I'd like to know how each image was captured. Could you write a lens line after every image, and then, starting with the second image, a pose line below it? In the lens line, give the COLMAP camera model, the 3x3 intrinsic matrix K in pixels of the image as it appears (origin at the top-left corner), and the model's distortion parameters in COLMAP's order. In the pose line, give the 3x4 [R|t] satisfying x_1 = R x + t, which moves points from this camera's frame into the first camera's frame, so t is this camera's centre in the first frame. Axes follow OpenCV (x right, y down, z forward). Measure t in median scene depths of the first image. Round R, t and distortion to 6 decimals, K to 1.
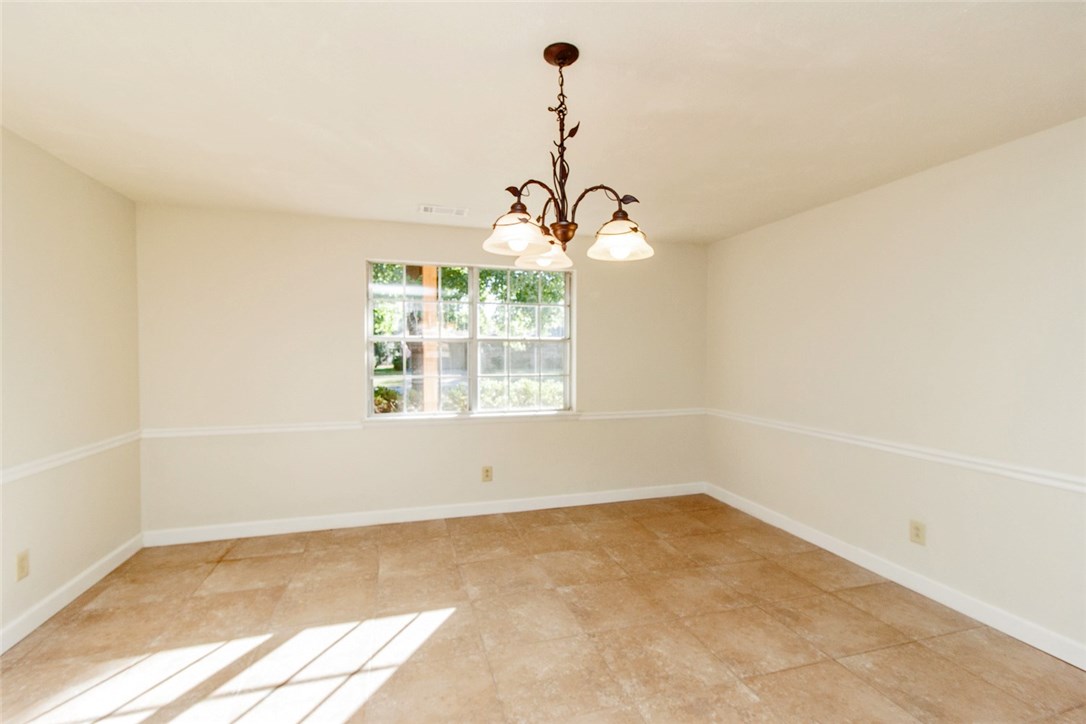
lens RADIAL K [[494.0, 0, 548.3], [0, 494.0, 355.8], [0, 0, 1]] dist [-0.000343, 0.000457]
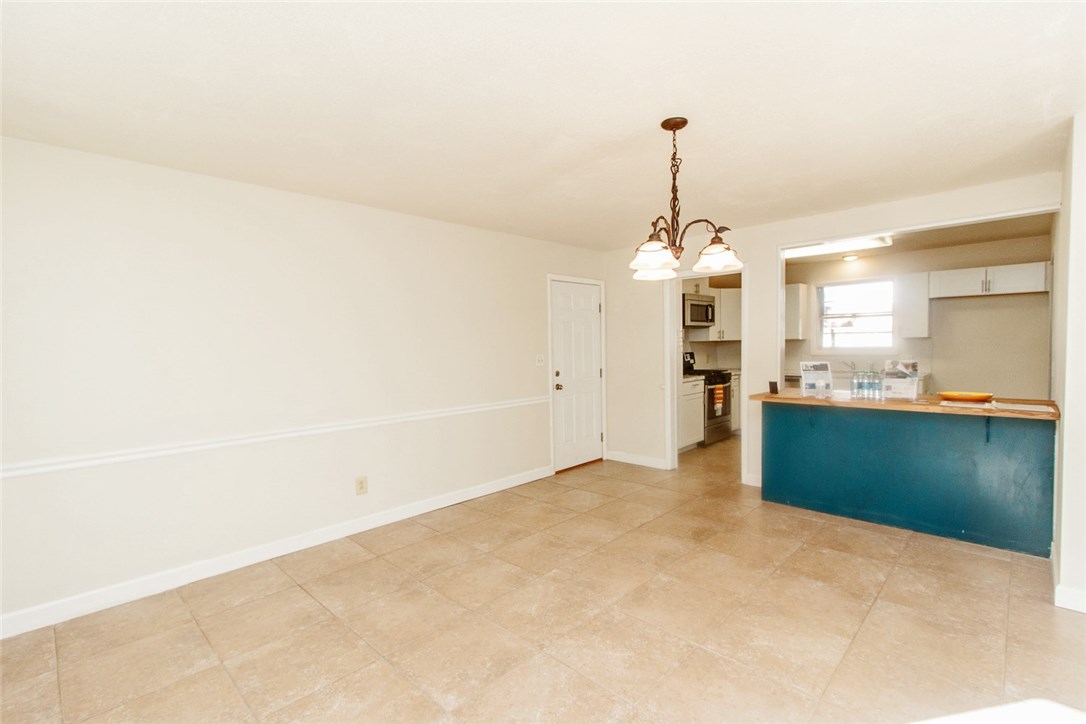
lens RADIAL K [[492.4, 0, 548.6], [0, 492.4, 363.3], [0, 0, 1]] dist [0.002486, 0.000654]
pose [[-0.483754, -0.031560, 0.874635, -0.662848], [0.026687, 0.998353, 0.050785, -0.011438], [-0.874797, 0.047908, -0.482115, 1.311495]]
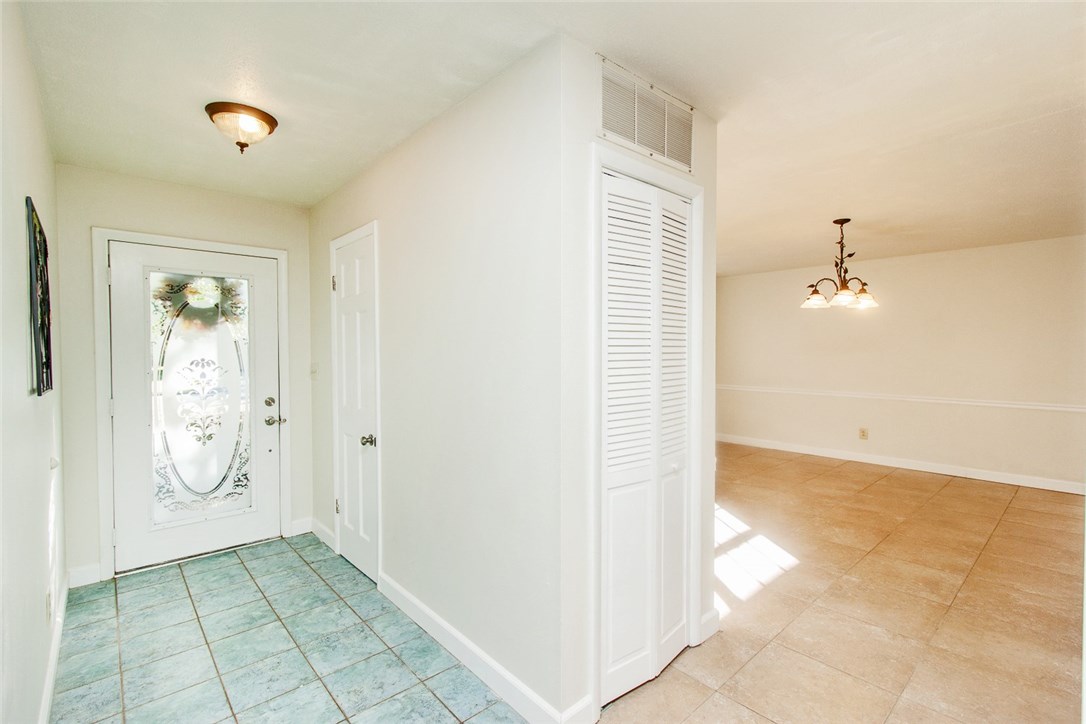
lens RADIAL K [[494.0, 0, 548.3], [0, 494.0, 355.8], [0, 0, 1]] dist [-0.000343, 0.000457]
pose [[0.907088, -0.013318, 0.420731, -1.466796], [0.014553, 0.999894, 0.000274, 0.011226], [-0.420690, 0.005874, 0.907185, -0.362479]]
